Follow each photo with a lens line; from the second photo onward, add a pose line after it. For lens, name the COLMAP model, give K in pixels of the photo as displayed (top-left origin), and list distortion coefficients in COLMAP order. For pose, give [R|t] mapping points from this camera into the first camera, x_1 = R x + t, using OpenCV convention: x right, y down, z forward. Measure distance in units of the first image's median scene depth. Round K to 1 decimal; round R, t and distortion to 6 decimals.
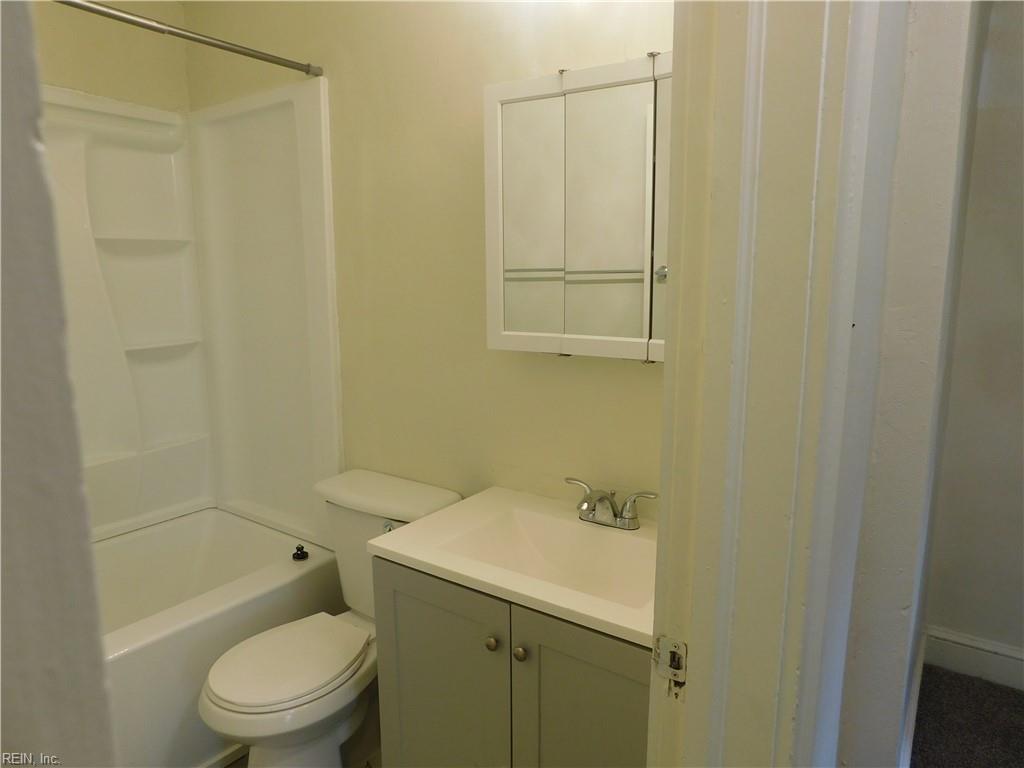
lens RADIAL K [[680.4, 0, 513.1], [0, 680.4, 384.5], [0, 0, 1]] dist [-0.053980, 0.037204]
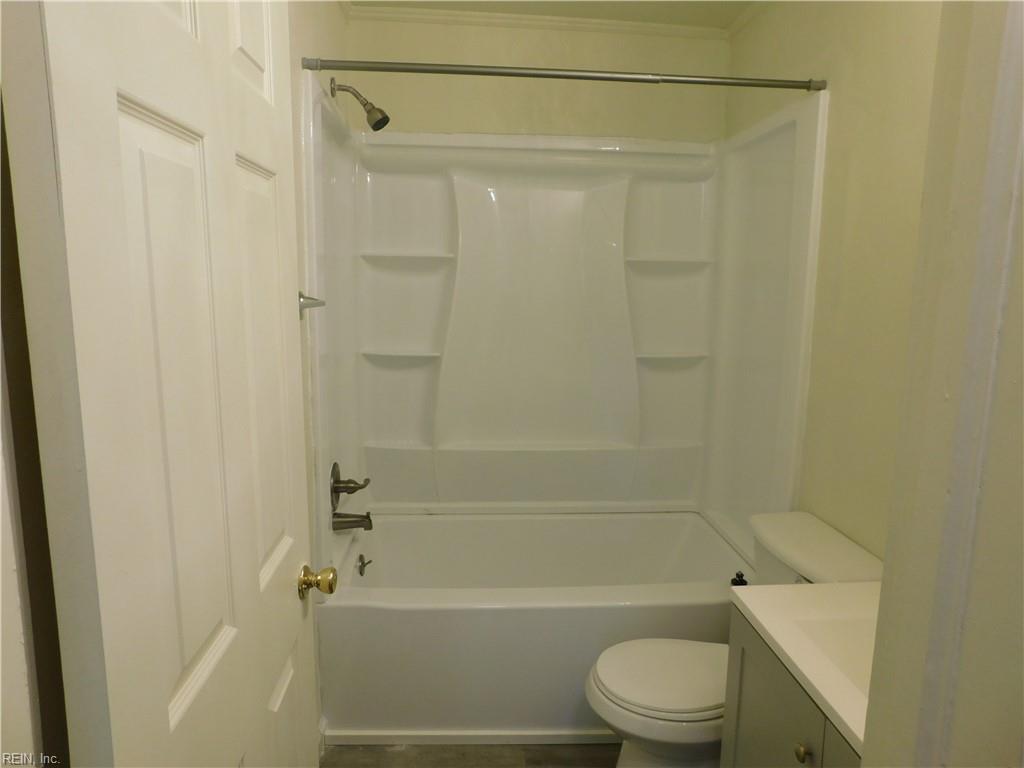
lens RADIAL K [[680.4, 0, 512.3], [0, 680.4, 382.9], [0, 0, 1]] dist [-0.053980, 0.037204]
pose [[0.638535, 0.130574, -0.758435, 0.176231], [-0.142301, 0.988540, 0.050384, -0.035993], [0.756322, 0.075754, 0.649798, 0.085645]]
